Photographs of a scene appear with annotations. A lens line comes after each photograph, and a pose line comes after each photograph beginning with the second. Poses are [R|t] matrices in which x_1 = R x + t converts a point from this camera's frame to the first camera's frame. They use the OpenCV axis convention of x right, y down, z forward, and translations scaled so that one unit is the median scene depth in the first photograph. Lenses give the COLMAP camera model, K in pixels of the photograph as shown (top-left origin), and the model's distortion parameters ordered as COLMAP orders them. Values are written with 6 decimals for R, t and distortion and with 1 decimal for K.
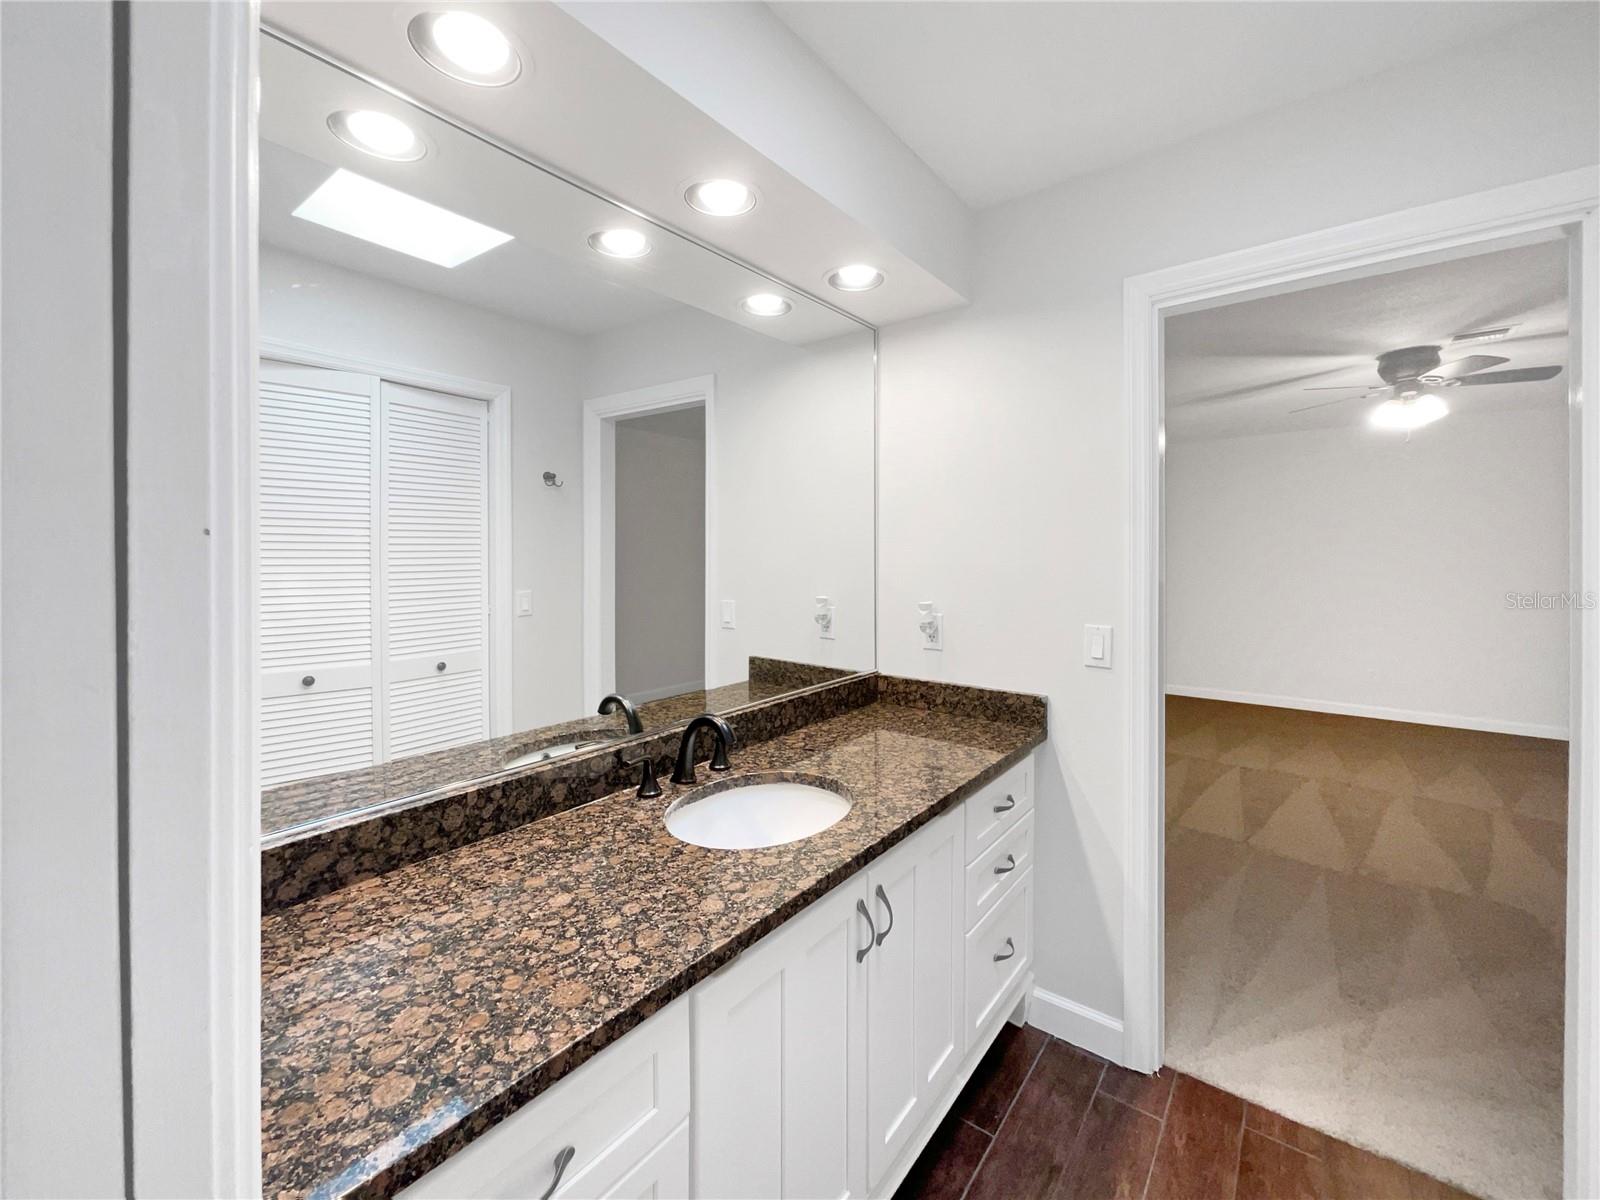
lens RADIAL K [[658.6, 0, 820.2], [0, 658.6, 553.1], [0, 0, 1]] dist [0.005467, 0.001229]
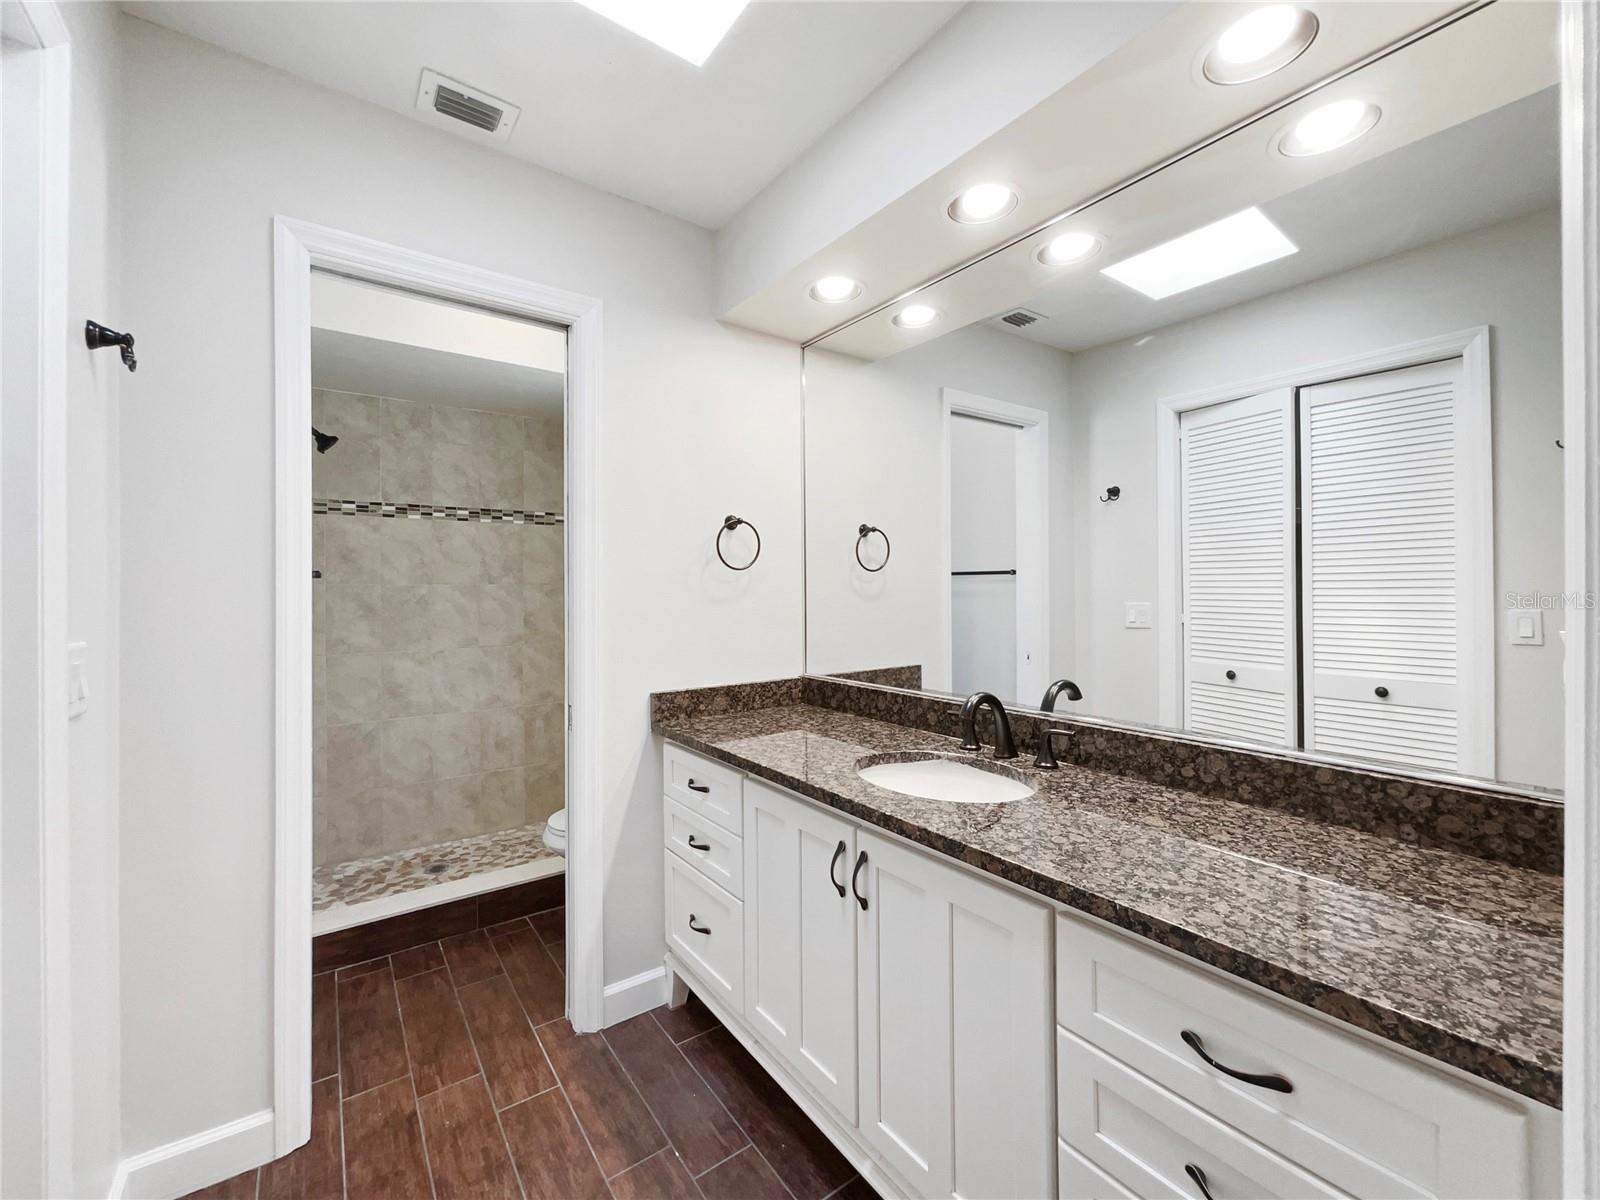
lens RADIAL K [[658.6, 0, 786.4], [0, 658.6, 596.7], [0, 0, 1]] dist [0.005467, 0.001229]
pose [[-0.300005, 0.007845, -0.953905, 1.105884], [-0.001906, 0.999959, 0.008823, 0.094667], [0.953936, 0.004465, -0.299978, 1.188149]]
